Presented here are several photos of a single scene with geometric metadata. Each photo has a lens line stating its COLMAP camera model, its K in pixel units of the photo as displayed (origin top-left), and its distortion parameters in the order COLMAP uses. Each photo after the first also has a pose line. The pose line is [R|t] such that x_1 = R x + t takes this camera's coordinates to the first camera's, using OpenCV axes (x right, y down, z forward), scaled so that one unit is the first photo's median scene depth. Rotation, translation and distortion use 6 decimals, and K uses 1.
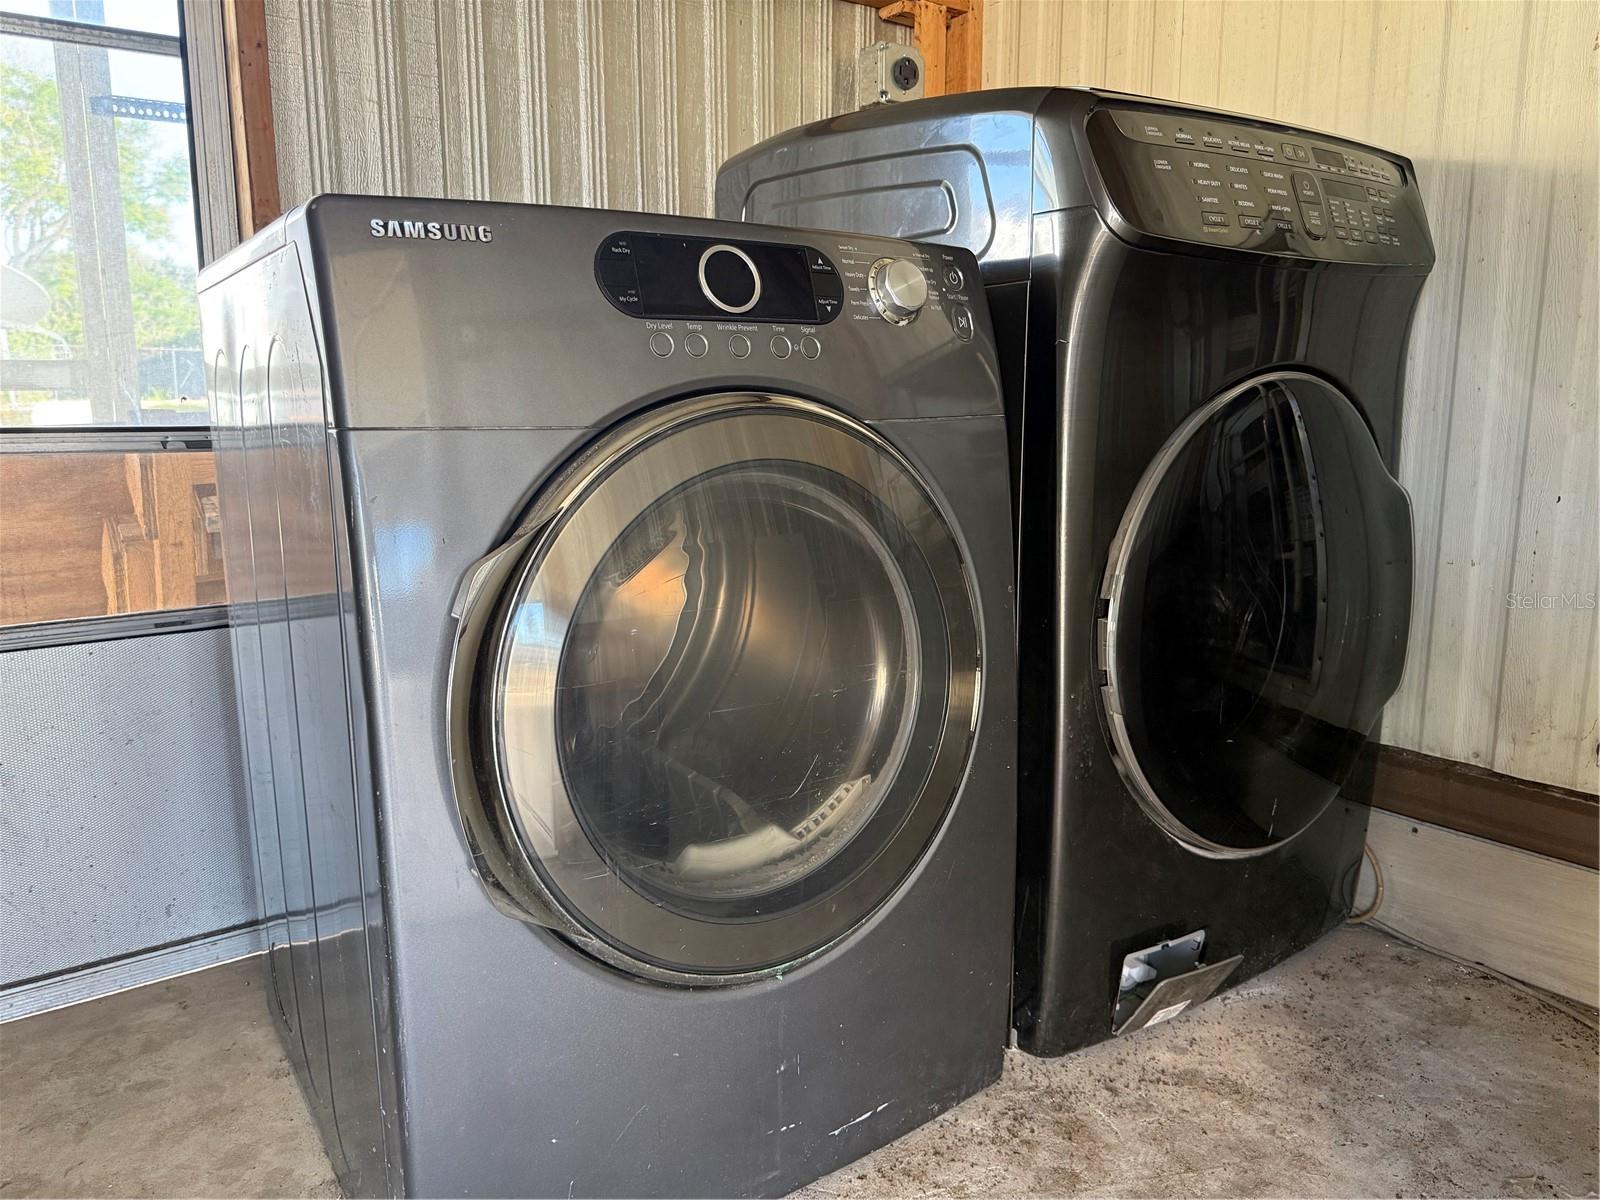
lens RADIAL K [[1134.6, 0, 829.2], [0, 1134.6, 611.9], [0, 0, 1]] dist [0.050963, -0.080655]
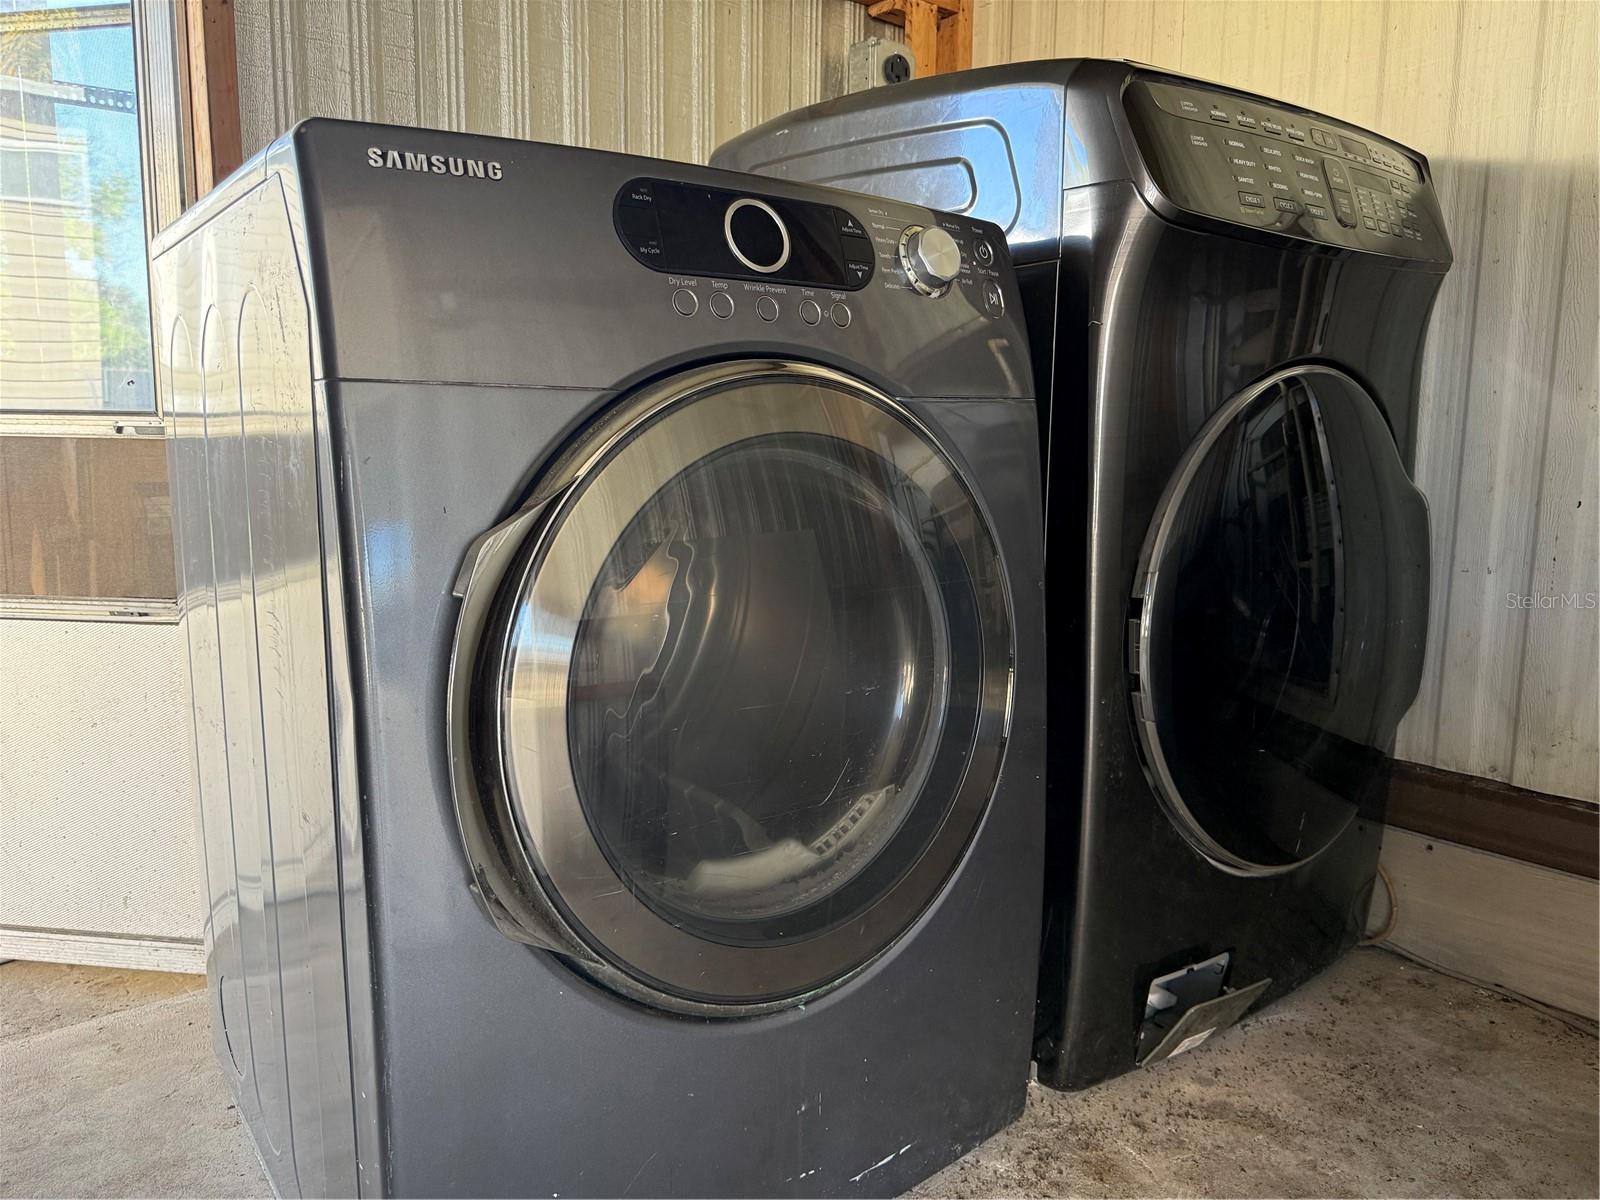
lens RADIAL K [[1102.5, 0, 801.3], [0, 1102.5, 624.7], [0, 0, 1]] dist [0.030853, -0.045714]
pose [[0.998765, 0.005273, 0.049401, -0.075263], [-0.003847, 0.999575, -0.028914, 0.036004], [-0.049533, 0.028688, 0.998360, 0.096976]]
